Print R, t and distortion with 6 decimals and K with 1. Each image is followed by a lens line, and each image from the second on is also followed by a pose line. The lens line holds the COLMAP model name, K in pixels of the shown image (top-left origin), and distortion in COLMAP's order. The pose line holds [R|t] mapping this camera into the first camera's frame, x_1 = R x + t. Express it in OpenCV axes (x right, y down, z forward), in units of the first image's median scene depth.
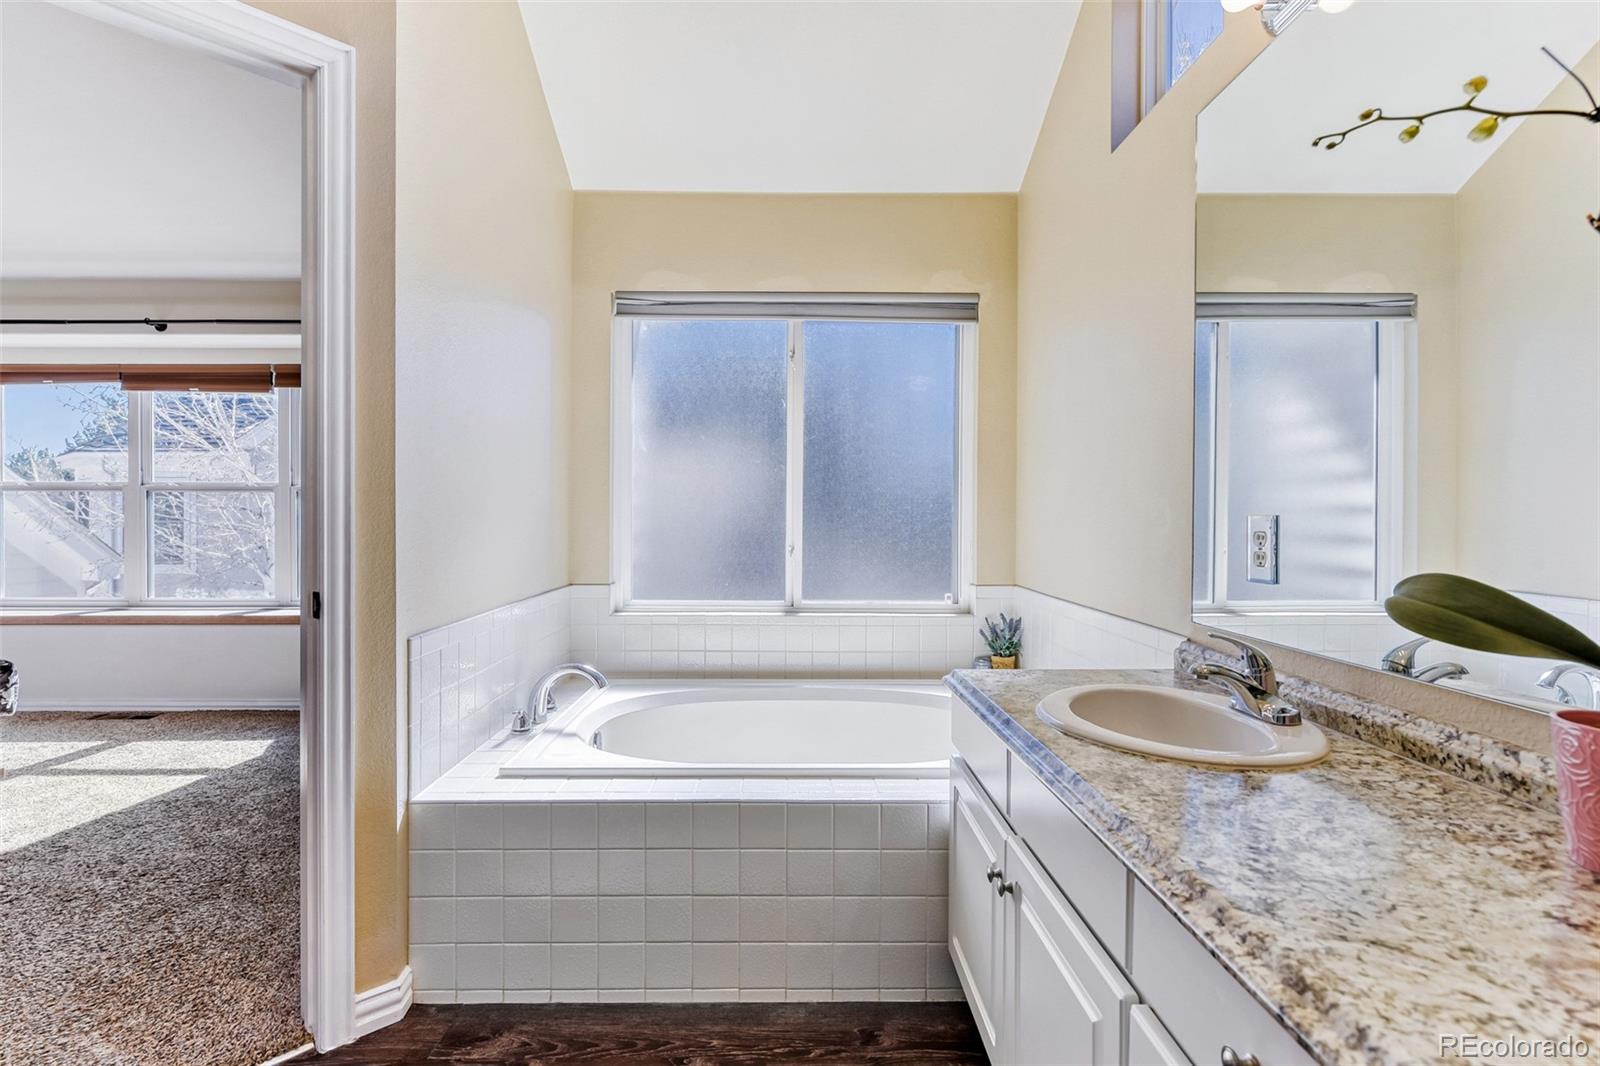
lens RADIAL K [[767.0, 0, 796.4], [0, 767.0, 523.7], [0, 0, 1]] dist [-0.003002, -0.001246]
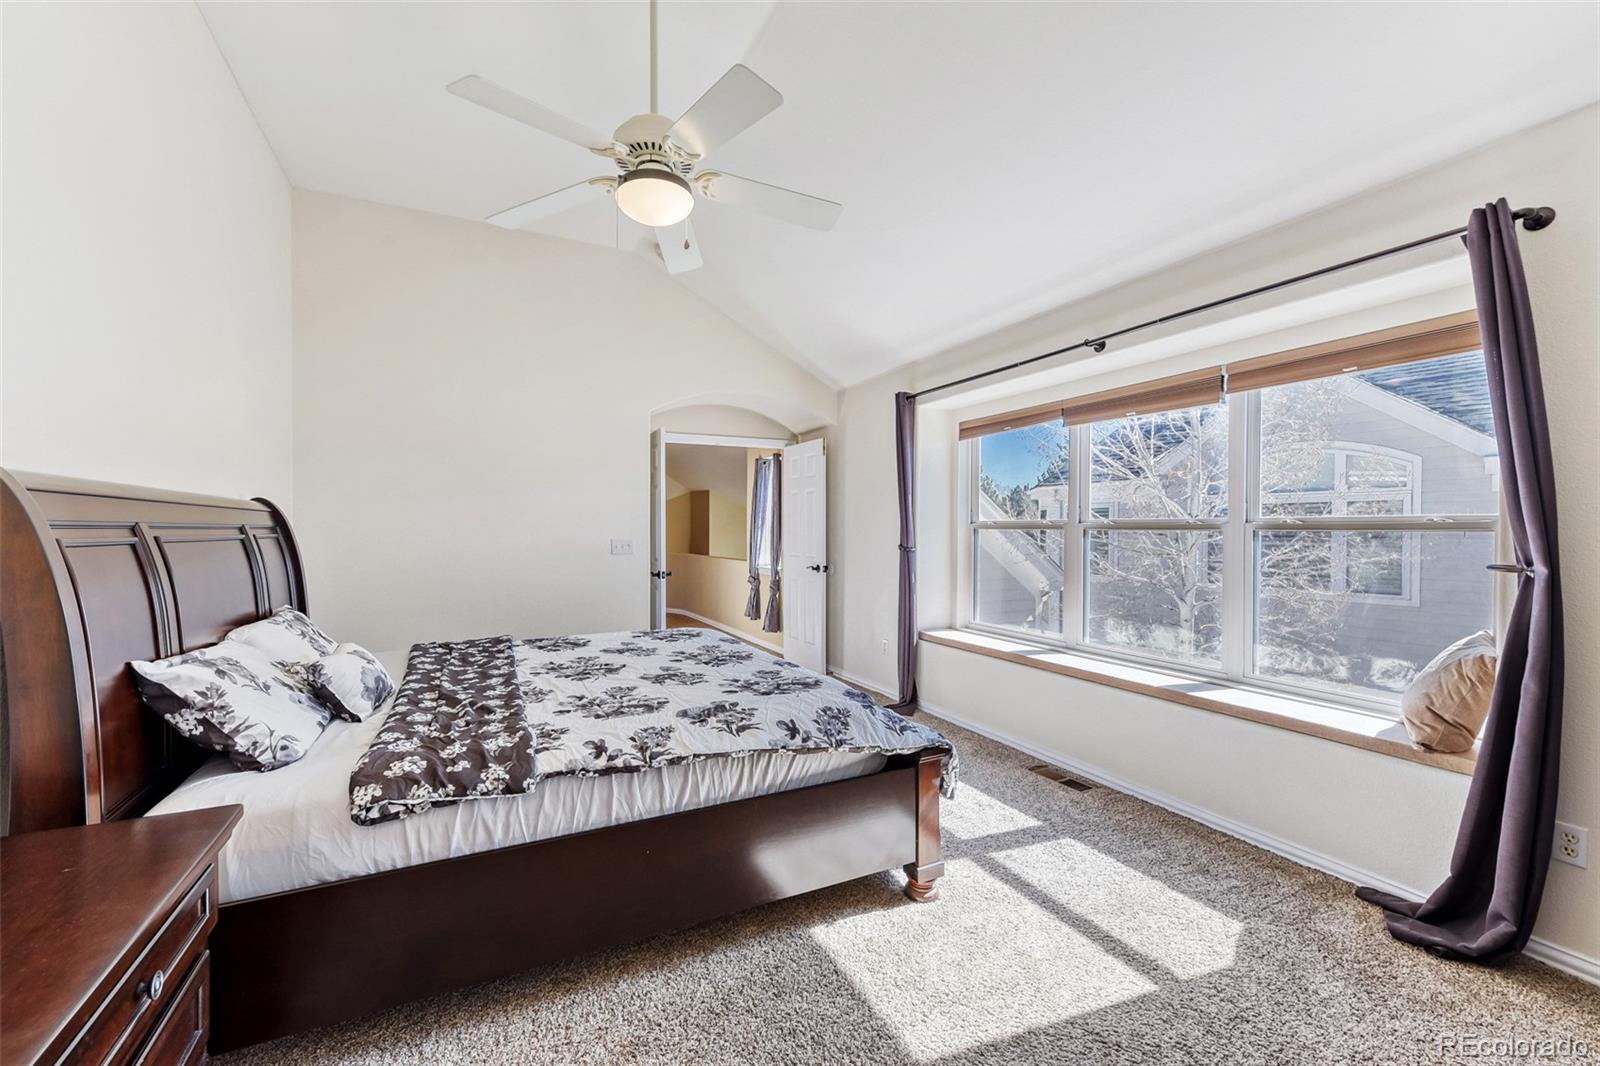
lens RADIAL K [[655.0, 0, 796.2], [0, 655.0, 546.9], [0, 0, 1]] dist [0.002633, 0.000336]
pose [[0.439629, 0.021174, -0.897930, -0.280751], [-0.002981, 0.999751, 0.022116, -0.039520], [0.898174, -0.007046, 0.439583, 0.327906]]
